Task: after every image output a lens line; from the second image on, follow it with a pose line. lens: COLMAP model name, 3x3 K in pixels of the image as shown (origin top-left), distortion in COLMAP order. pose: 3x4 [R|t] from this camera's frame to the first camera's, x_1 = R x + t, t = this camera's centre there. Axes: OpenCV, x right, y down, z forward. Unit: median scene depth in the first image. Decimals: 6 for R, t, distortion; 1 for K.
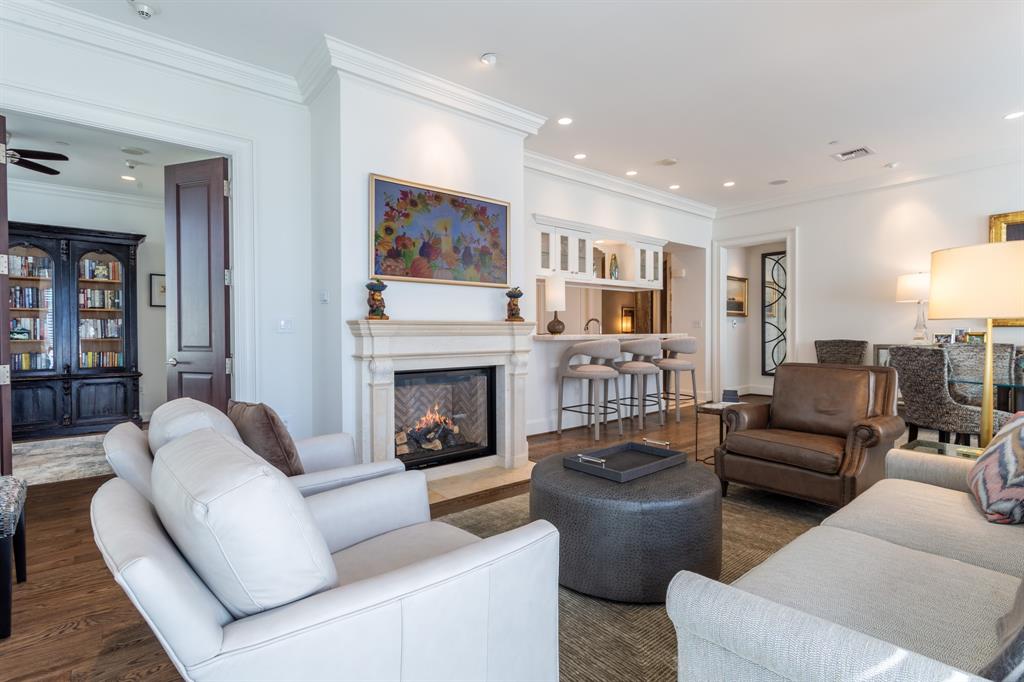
lens RADIAL K [[491.7, 0, 514.3], [0, 491.7, 334.3], [0, 0, 1]] dist [0.000778, 0.001866]
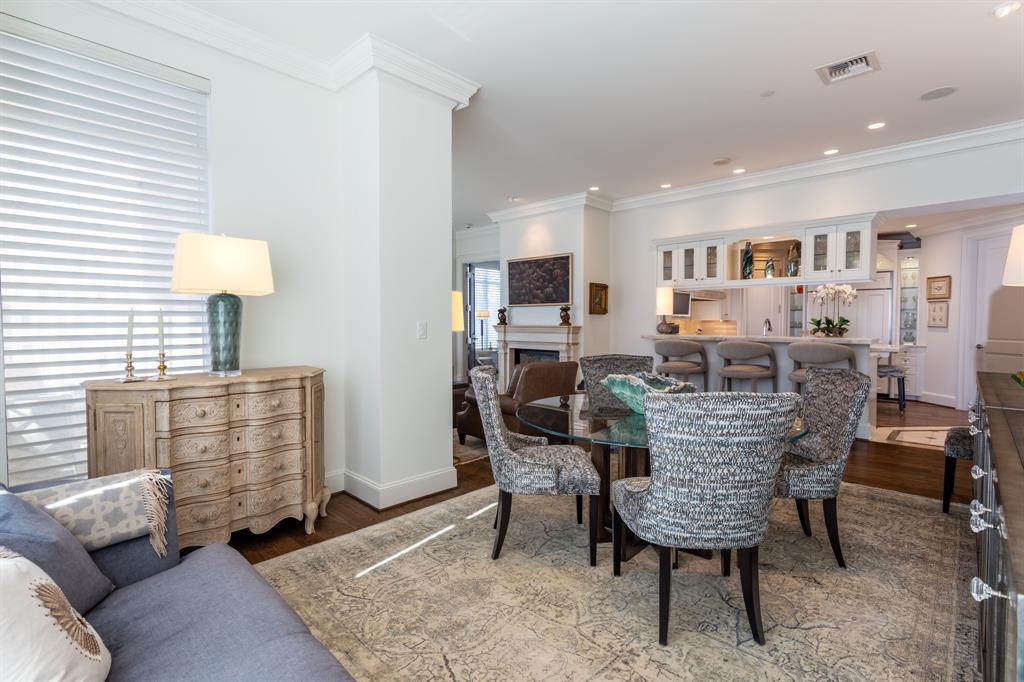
lens RADIAL K [[489.3, 0, 514.4], [0, 489.3, 337.5], [0, 0, 1]] dist [0.004942, 0.002390]
pose [[0.125797, 0.036252, -0.991393, 1.620958], [-0.004166, 0.999343, 0.036014, -0.043946], [0.992047, -0.000400, 0.125865, 0.610672]]
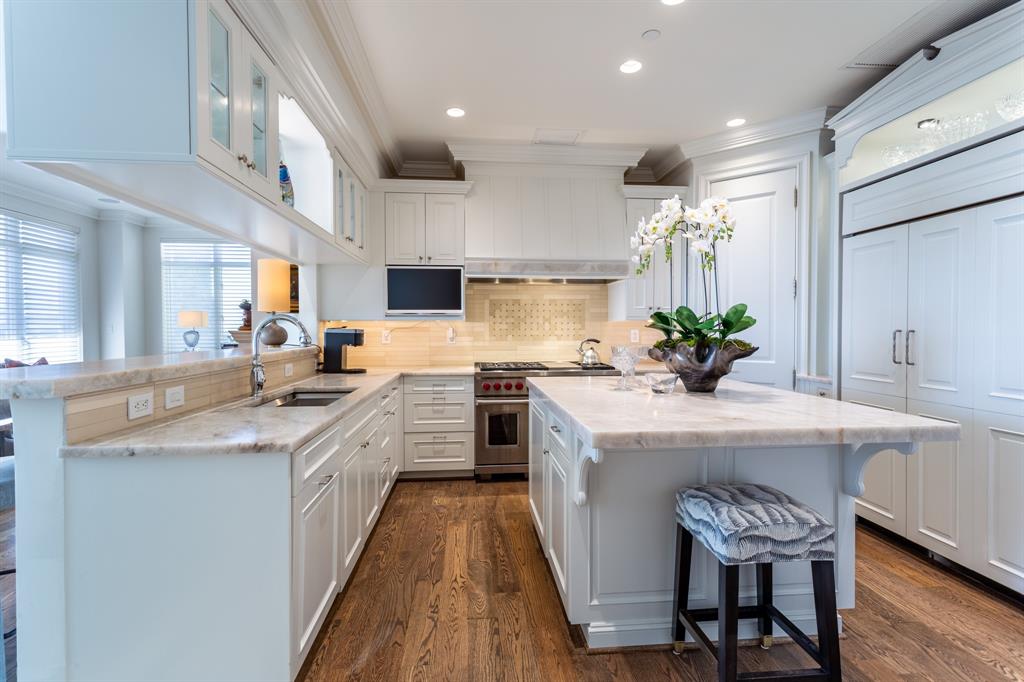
lens RADIAL K [[489.3, 0, 514.4], [0, 489.3, 337.5], [0, 0, 1]] dist [0.004942, 0.002390]
pose [[-0.564210, 0.022774, -0.825317, 0.585200], [0.001239, 0.999642, 0.026737, -0.038172], [0.825631, 0.014063, -0.564036, 2.131826]]
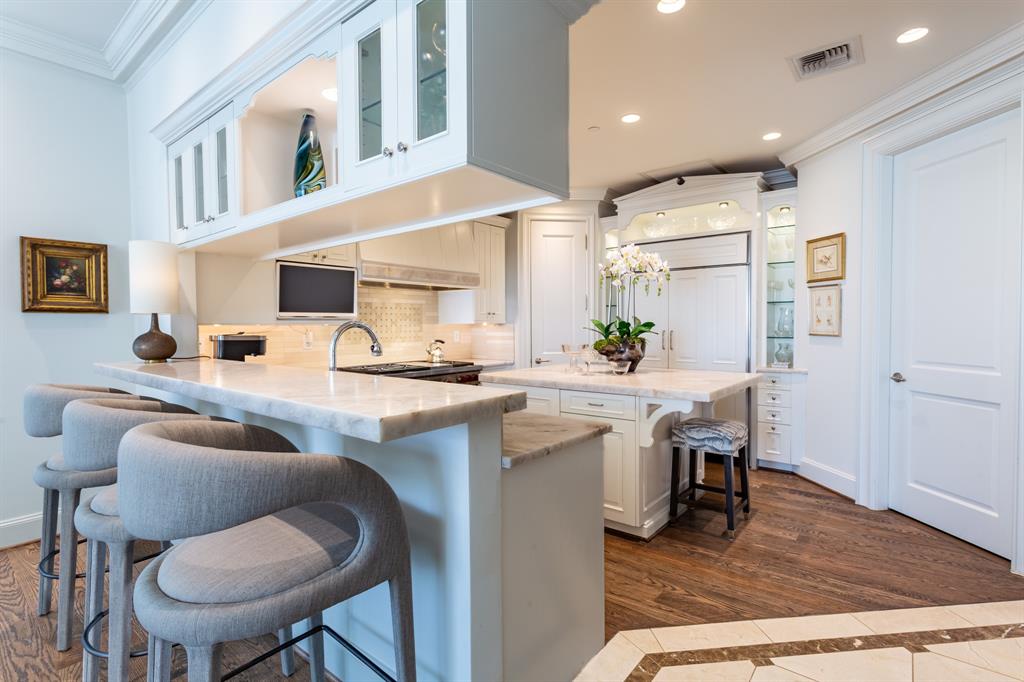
lens RADIAL K [[489.3, 0, 514.4], [0, 489.3, 337.5], [0, 0, 1]] dist [0.004942, 0.002390]
pose [[0.195078, 0.031956, -0.980267, 0.820347], [0.000646, 0.999465, 0.032710, -0.051000], [0.980787, -0.007014, 0.194953, 1.622457]]
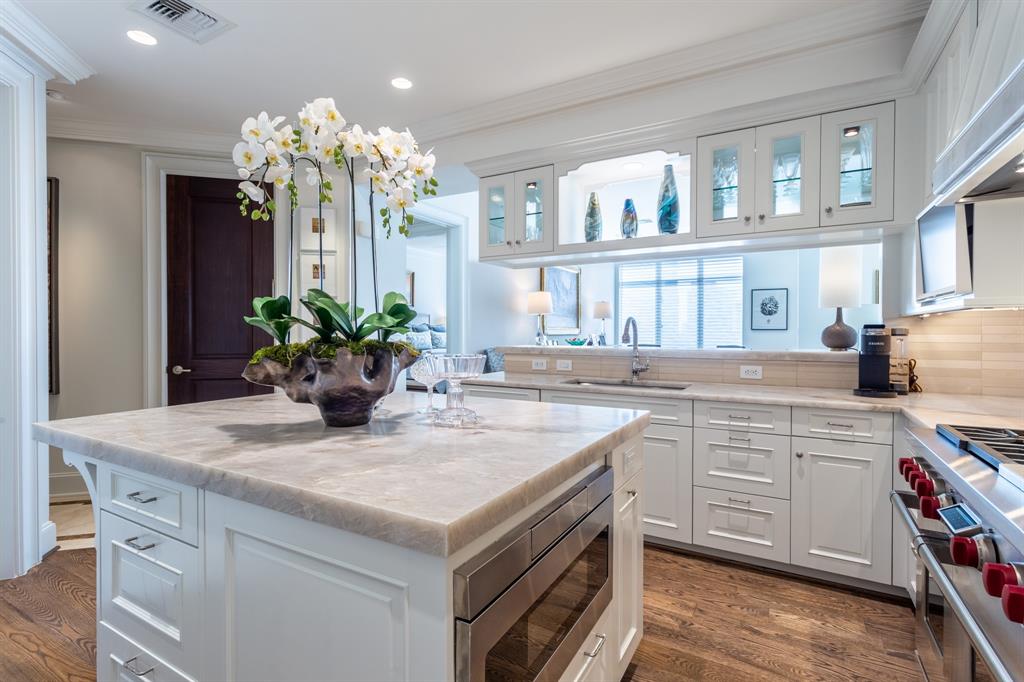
lens RADIAL K [[489.3, 0, 514.4], [0, 489.3, 337.5], [0, 0, 1]] dist [0.004942, 0.002390]
pose [[-0.350164, -0.004178, 0.936679, -0.395318], [0.007166, 0.999949, 0.007140, -0.025875], [-0.936661, 0.009212, -0.350116, 1.989551]]
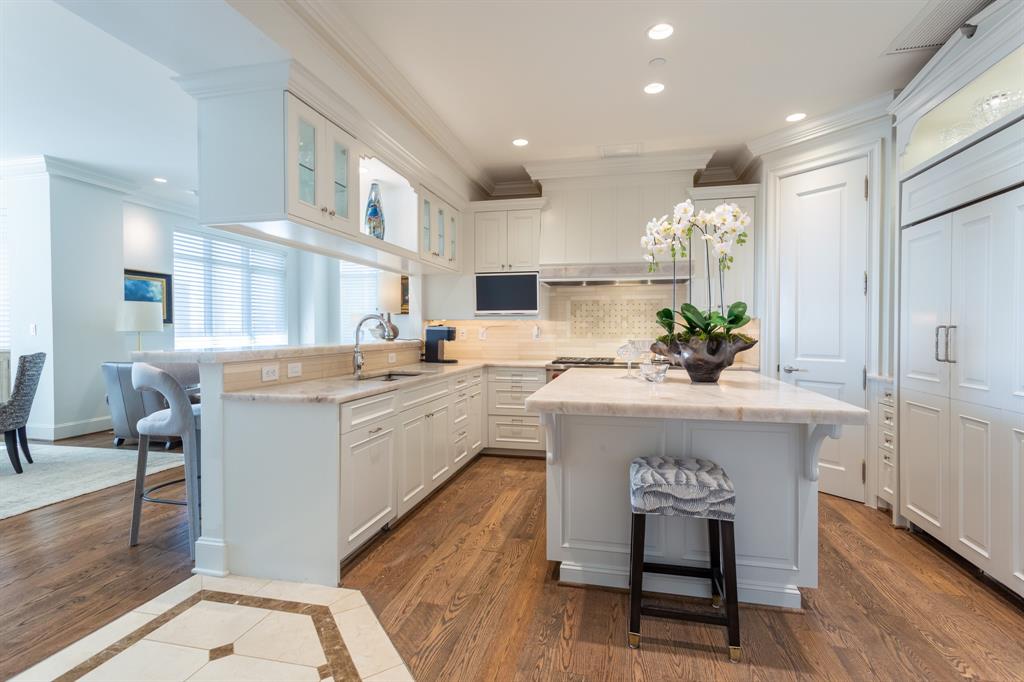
lens RADIAL K [[488.8, 0, 515.5], [0, 488.8, 337.8], [0, 0, 1]] dist [0.004066, 0.000387]
pose [[-0.793774, 0.015943, -0.608004, 0.555821], [0.002159, 0.999724, 0.023395, -0.030534], [0.608209, 0.017258, -0.793590, 2.343261]]
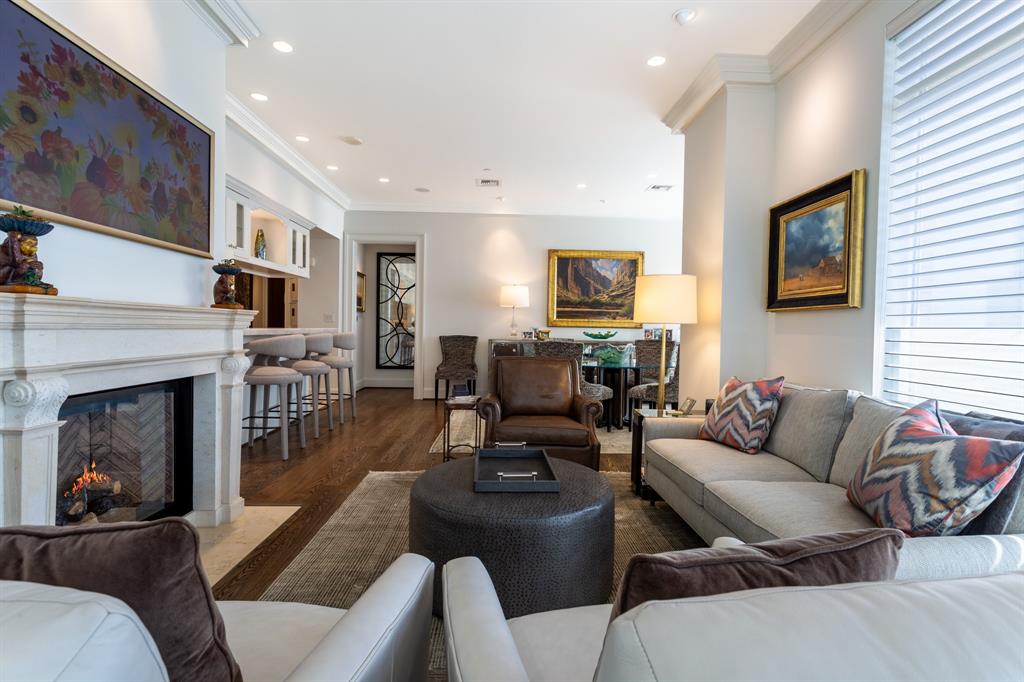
lens RADIAL K [[489.3, 0, 514.4], [0, 489.3, 337.5], [0, 0, 1]] dist [0.004942, 0.002390]
pose [[0.609414, -0.001099, 0.792852, -0.294445], [-0.014592, 0.999814, 0.012602, -0.000690], [-0.792718, -0.019250, 0.609285, 0.261274]]
